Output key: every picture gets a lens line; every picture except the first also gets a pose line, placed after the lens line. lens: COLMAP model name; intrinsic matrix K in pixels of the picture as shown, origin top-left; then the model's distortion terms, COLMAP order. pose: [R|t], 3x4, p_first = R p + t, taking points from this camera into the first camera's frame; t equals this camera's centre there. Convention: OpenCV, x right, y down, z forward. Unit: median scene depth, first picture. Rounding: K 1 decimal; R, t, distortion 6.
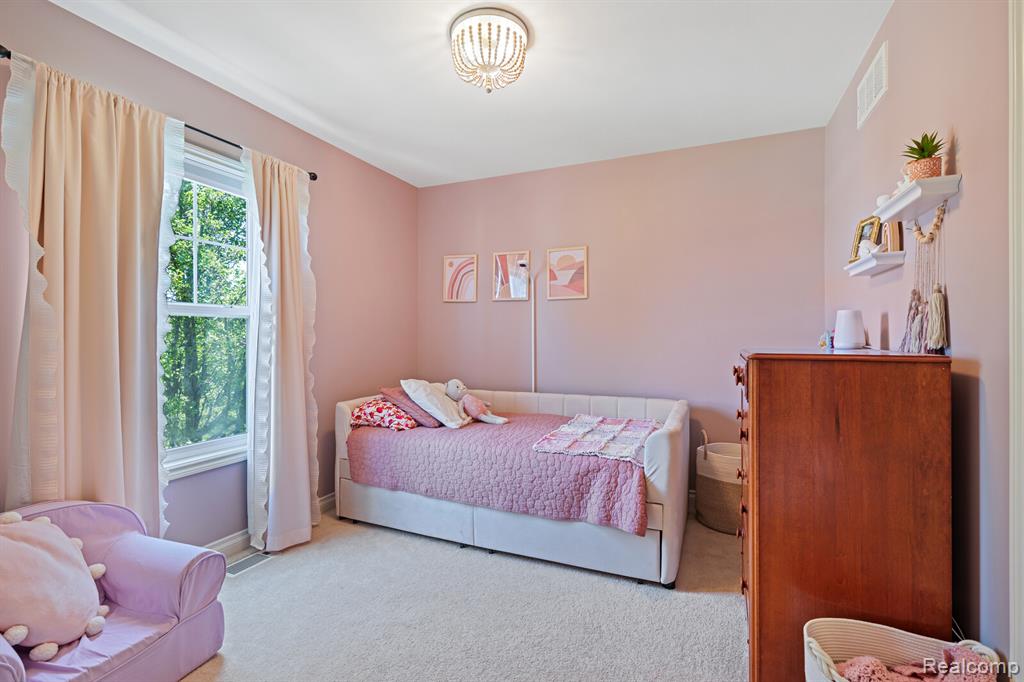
lens RADIAL K [[466.0, 0, 508.3], [0, 466.0, 337.5], [0, 0, 1]] dist [-0.002824, 0.000697]
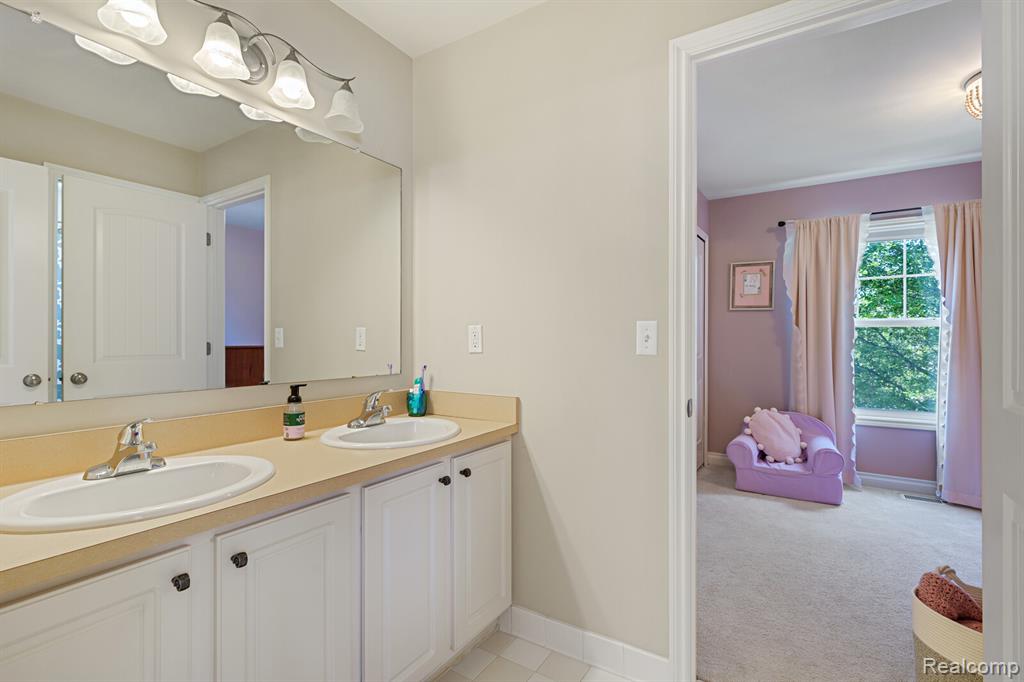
lens RADIAL K [[466.0, 0, 516.9], [0, 466.0, 337.7], [0, 0, 1]] dist [-0.002824, 0.000697]
pose [[-0.139431, 0.007172, -0.990206, 1.449604], [0.003483, 0.999971, 0.006753, -0.033799], [0.990226, -0.002507, -0.139451, -0.048234]]
